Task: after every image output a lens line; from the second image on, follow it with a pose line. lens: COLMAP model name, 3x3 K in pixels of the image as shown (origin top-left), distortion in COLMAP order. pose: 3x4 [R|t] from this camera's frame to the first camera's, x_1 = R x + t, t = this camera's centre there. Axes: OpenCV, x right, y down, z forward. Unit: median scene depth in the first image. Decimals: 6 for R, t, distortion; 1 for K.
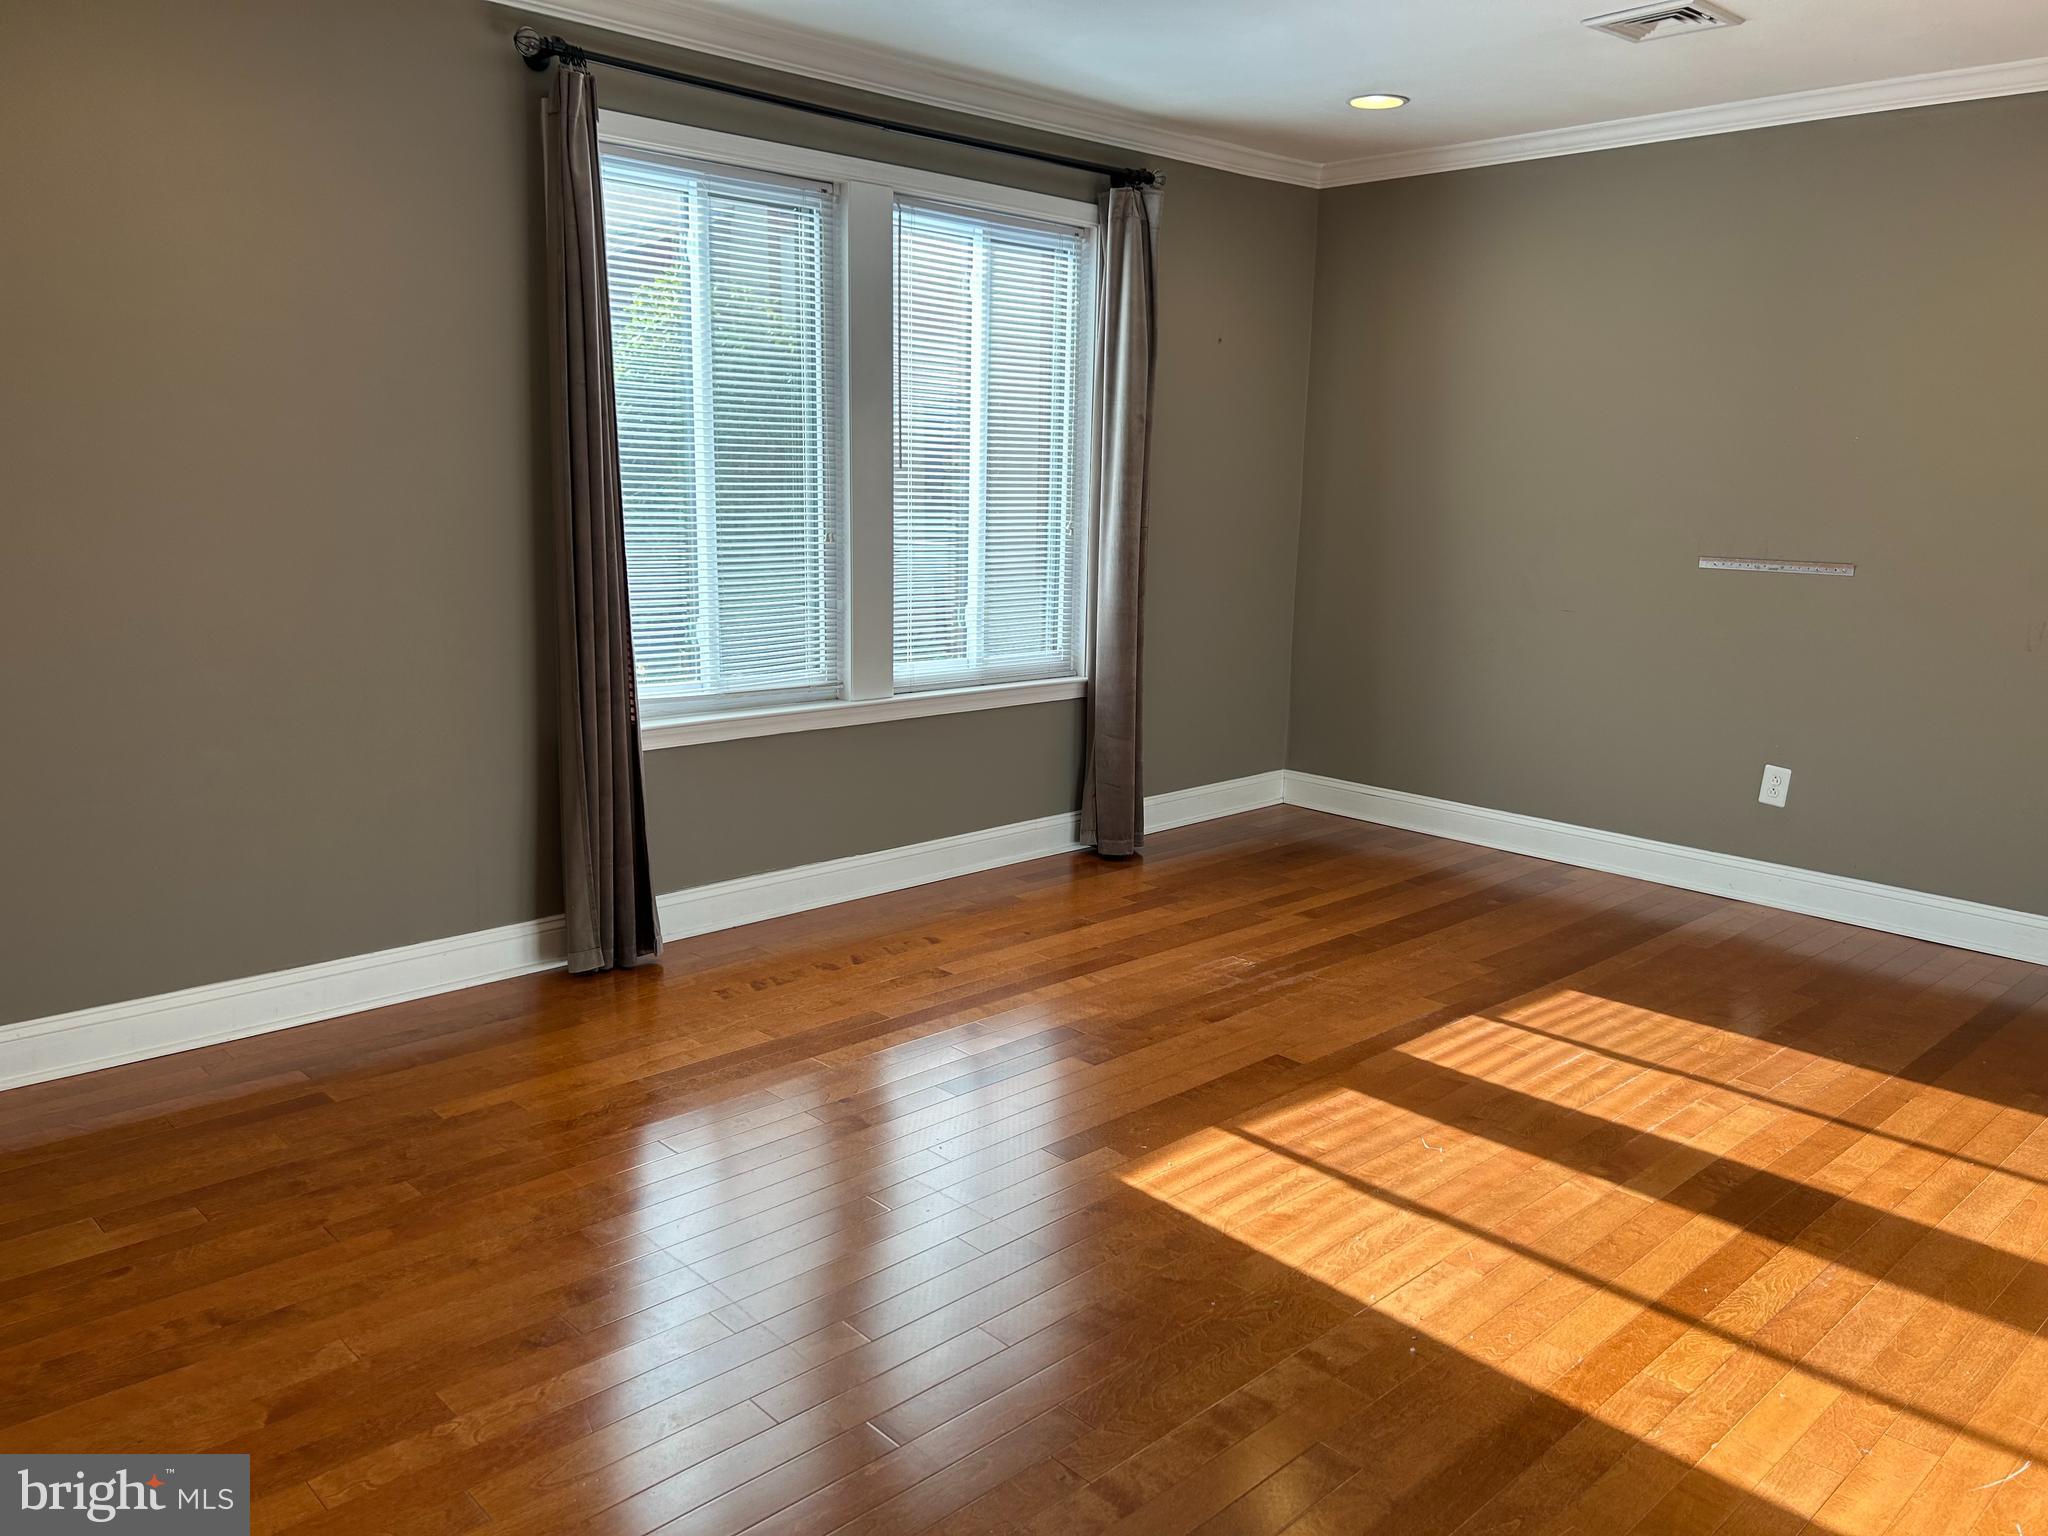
lens RADIAL K [[1528.7, 0, 1024.0], [0, 1528.7, 768.0], [0, 0, 1]] dist [0.070642, -0.102980]
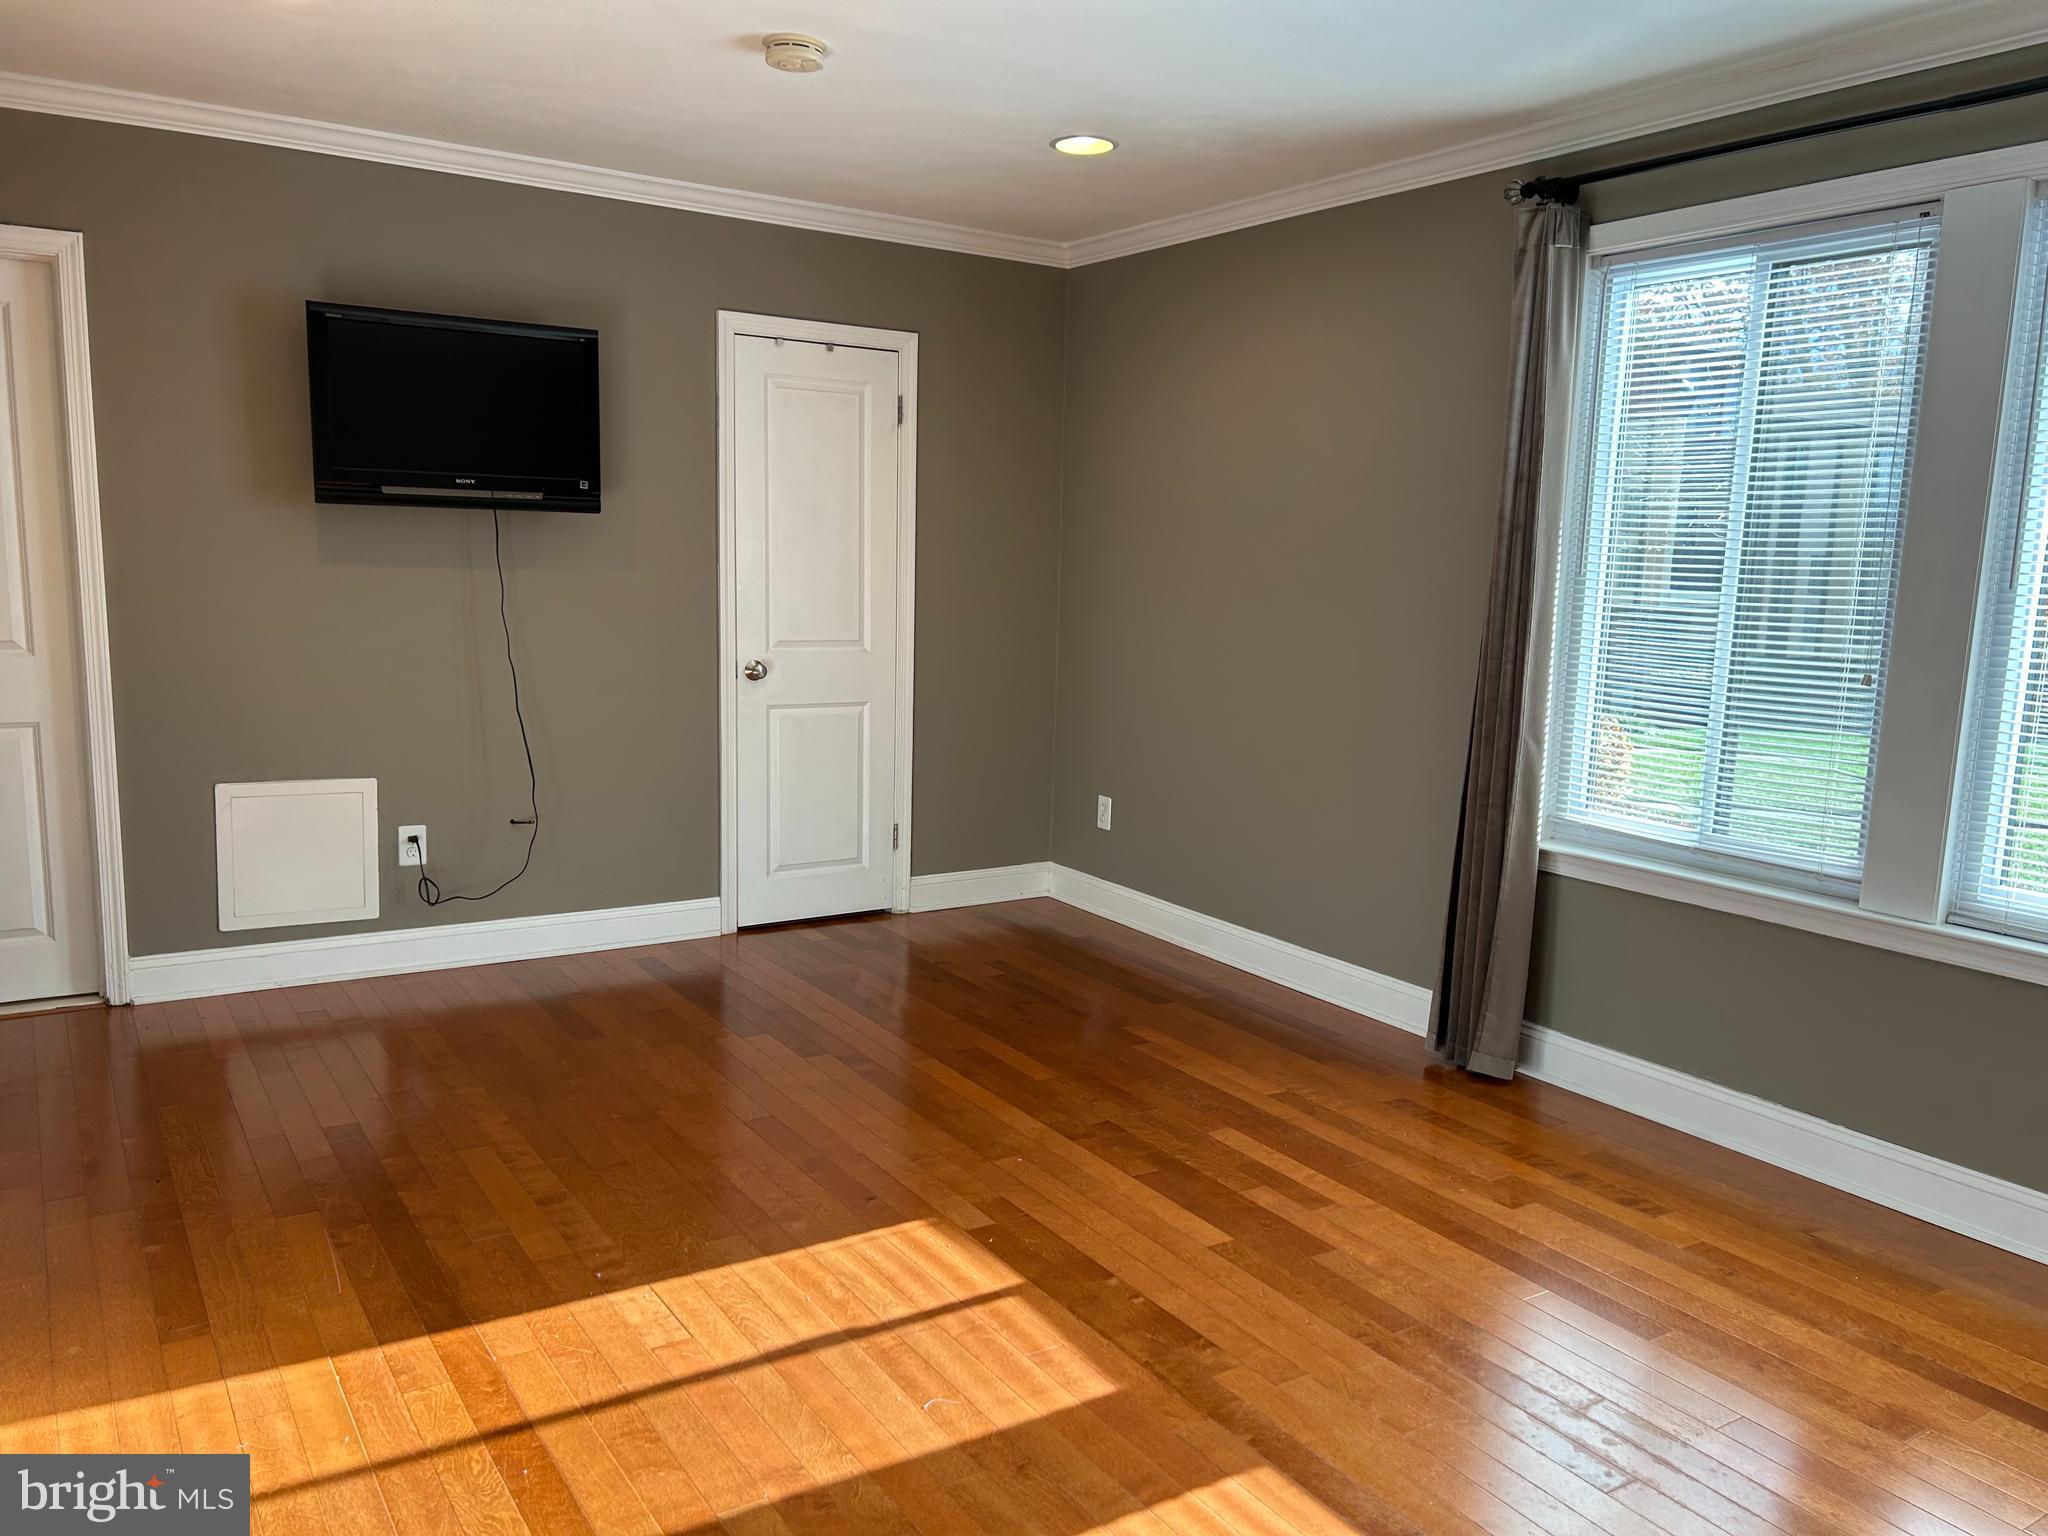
lens RADIAL K [[1547.2, 0, 1019.9], [0, 1547.2, 795.4], [0, 0, 1]] dist [0.000510, -0.001261]
pose [[-0.192694, 0.134063, -0.972058, 0.956205], [-0.219548, 0.959619, 0.175869, -0.198107], [0.956383, 0.247302, -0.155479, 1.053588]]
